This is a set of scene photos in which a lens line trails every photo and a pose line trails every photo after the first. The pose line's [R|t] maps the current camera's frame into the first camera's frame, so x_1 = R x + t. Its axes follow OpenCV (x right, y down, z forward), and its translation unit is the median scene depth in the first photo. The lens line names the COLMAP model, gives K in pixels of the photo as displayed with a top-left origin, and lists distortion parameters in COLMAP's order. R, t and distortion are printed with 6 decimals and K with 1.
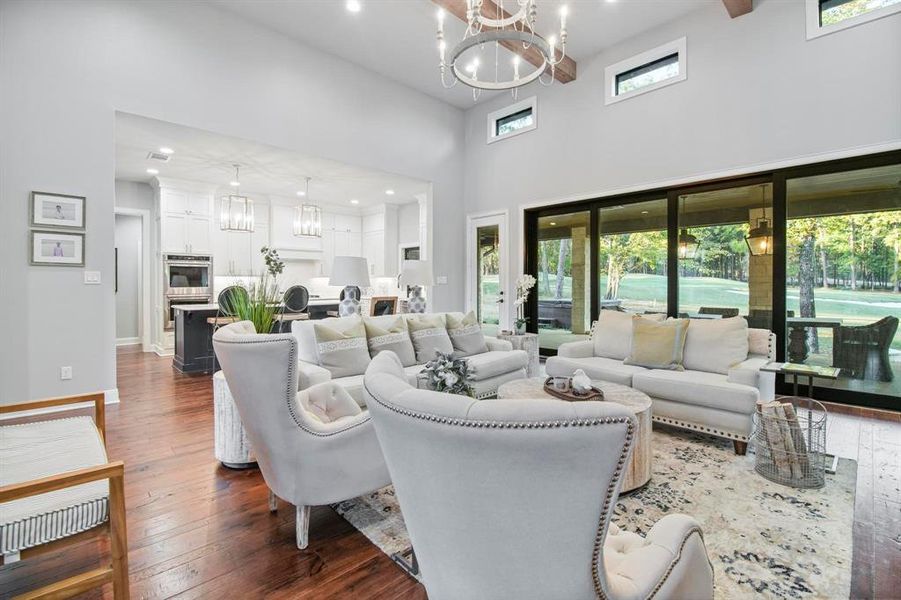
lens RADIAL K [[403.5, 0, 454.9], [0, 403.5, 288.7], [0, 0, 1]] dist [-0.001267, -0.011795]
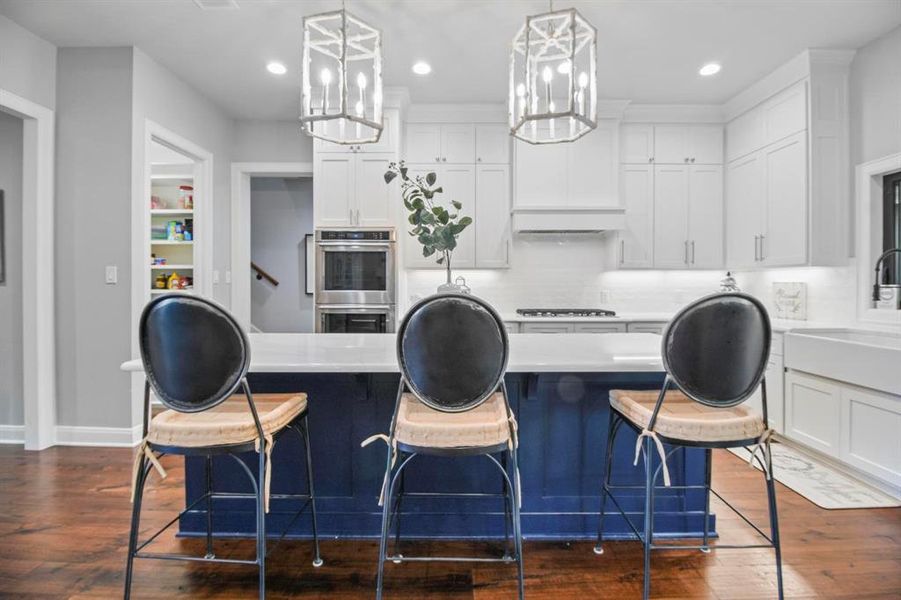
lens RADIAL K [[400.4, 0, 456.5], [0, 400.4, 287.5], [0, 0, 1]] dist [-0.000206, -0.011209]
pose [[0.722568, 0.007377, -0.691261, -0.228124], [-0.011462, 0.999933, -0.001310, -0.009824], [0.691205, 0.008870, 0.722604, 0.806683]]
